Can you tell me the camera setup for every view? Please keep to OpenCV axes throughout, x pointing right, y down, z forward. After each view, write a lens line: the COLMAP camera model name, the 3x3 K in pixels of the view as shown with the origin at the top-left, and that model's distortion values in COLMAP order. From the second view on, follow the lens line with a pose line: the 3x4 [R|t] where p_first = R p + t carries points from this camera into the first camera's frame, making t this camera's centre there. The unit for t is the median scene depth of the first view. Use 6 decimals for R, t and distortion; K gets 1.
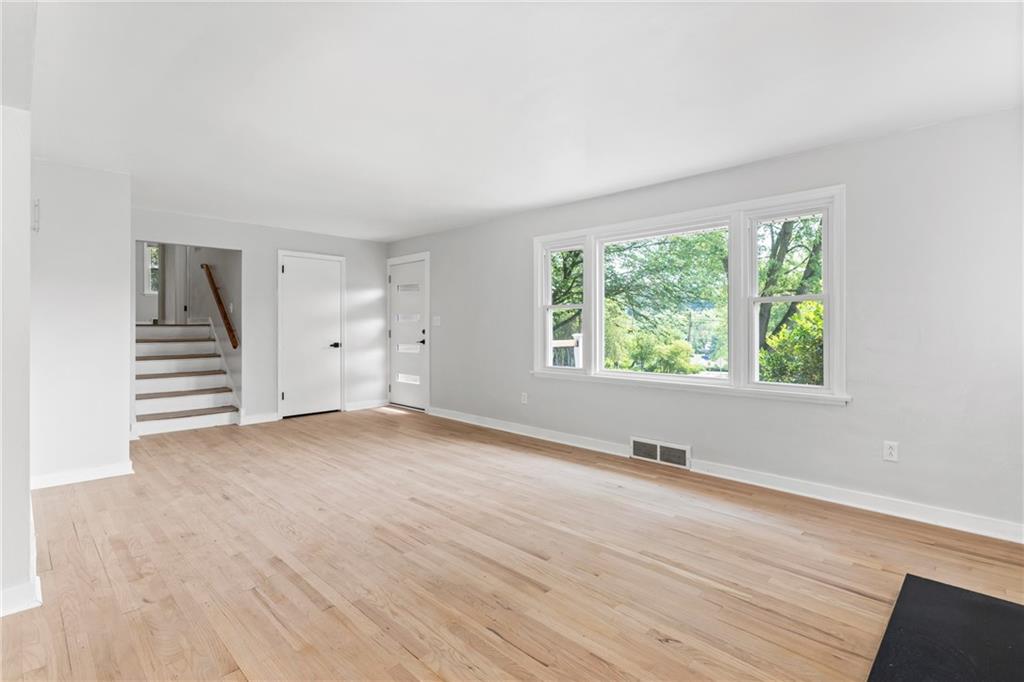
lens RADIAL K [[489.0, 0, 510.6], [0, 489.0, 329.9], [0, 0, 1]] dist [-0.001275, 0.000025]
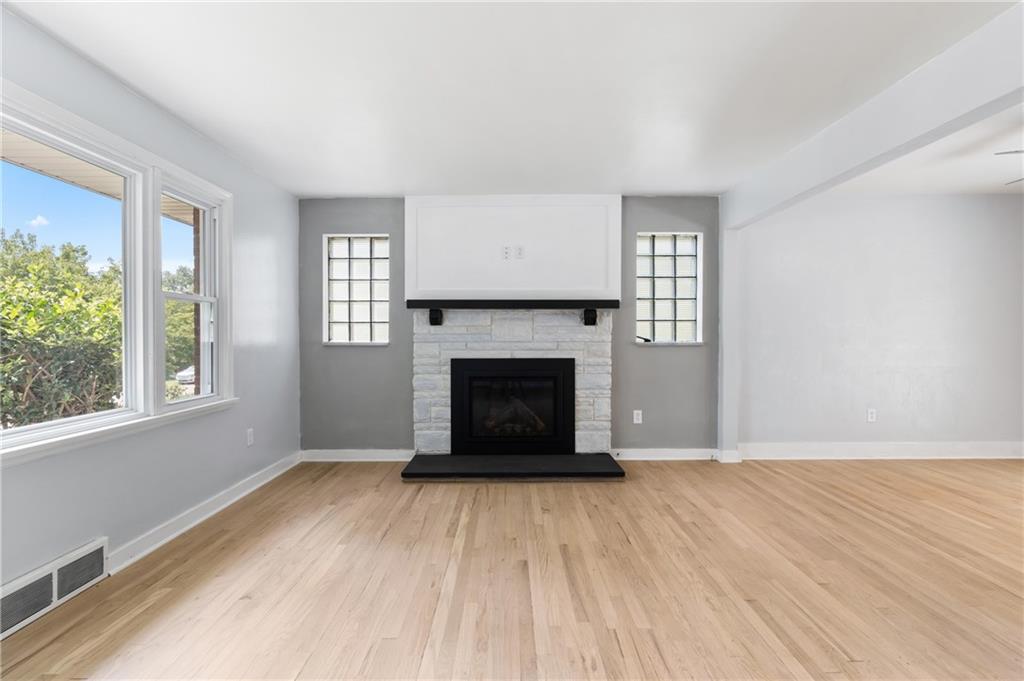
lens RADIAL K [[486.3, 0, 512.0], [0, 486.3, 340.5], [0, 0, 1]] dist [0.001657, 0.000679]
pose [[-0.707886, -0.008757, 0.706272, -0.502276], [0.003590, 0.999866, 0.015996, -0.000240], [-0.706317, 0.013859, -0.707760, 1.414457]]
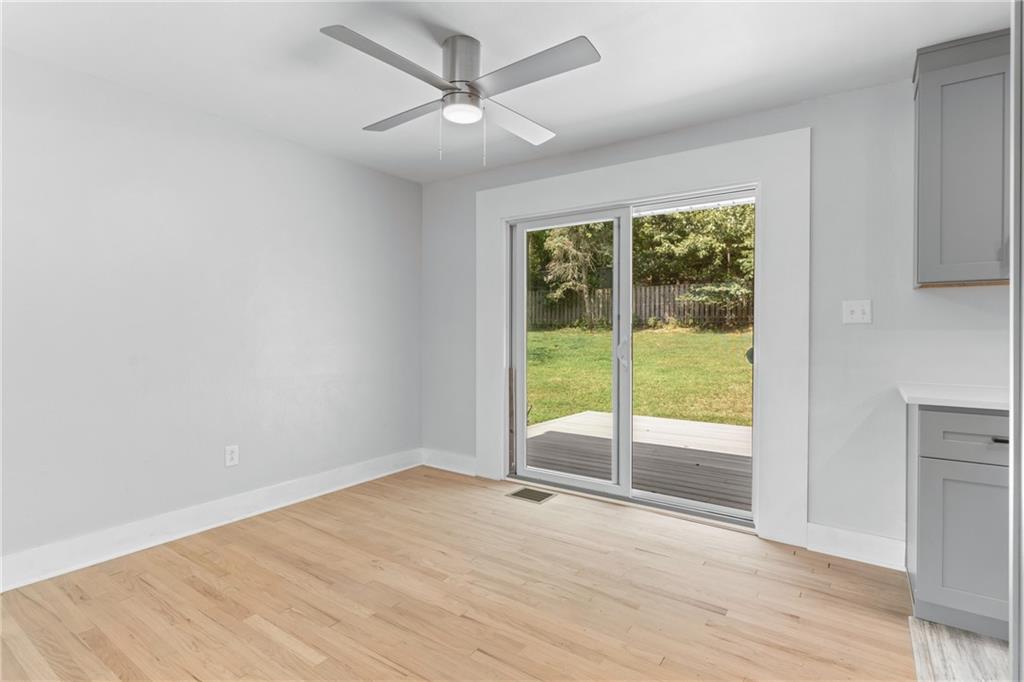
lens RADIAL K [[489.0, 0, 510.6], [0, 489.0, 329.9], [0, 0, 1]] dist [-0.001275, 0.000025]
pose [[-0.983878, -0.004003, -0.178796, -0.609252], [-0.004316, 0.999990, 0.001365, -0.001325], [0.178789, 0.002115, -0.983885, 0.674293]]
